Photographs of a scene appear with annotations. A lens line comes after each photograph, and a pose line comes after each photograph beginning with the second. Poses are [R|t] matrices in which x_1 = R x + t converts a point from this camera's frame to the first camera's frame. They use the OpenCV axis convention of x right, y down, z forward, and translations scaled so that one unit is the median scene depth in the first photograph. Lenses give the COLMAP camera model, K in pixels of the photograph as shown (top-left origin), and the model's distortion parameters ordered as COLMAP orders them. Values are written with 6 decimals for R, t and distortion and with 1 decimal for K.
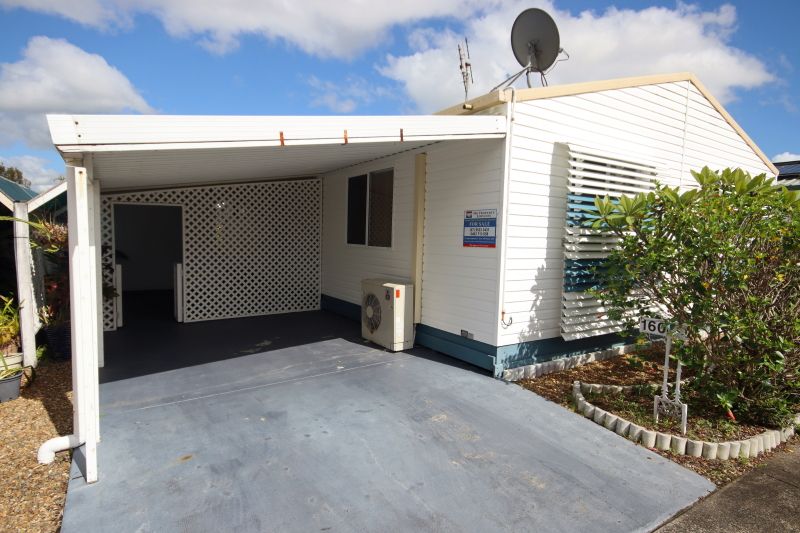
lens RADIAL K [[456.0, 0, 400.0], [0, 456.0, 266.5], [0, 0, 1]] dist [-0.000871, -0.000020]
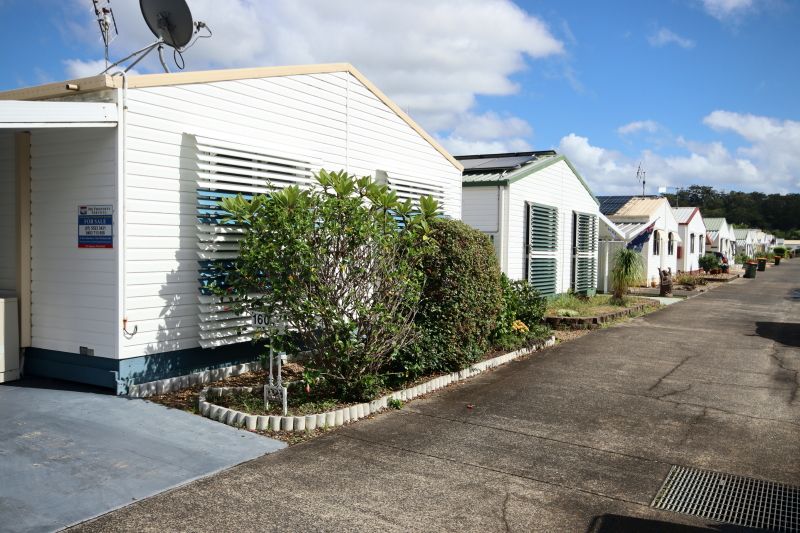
lens RADIAL K [[700.8, 0, 400.0], [0, 700.8, 266.5], [0, 0, 1]] dist [-0.004952, 0.079432]
pose [[0.898434, -0.025400, 0.438373, 0.110923], [0.039074, 0.998990, -0.022200, 0.047019], [-0.437367, 0.037074, 0.898519, -0.472558]]
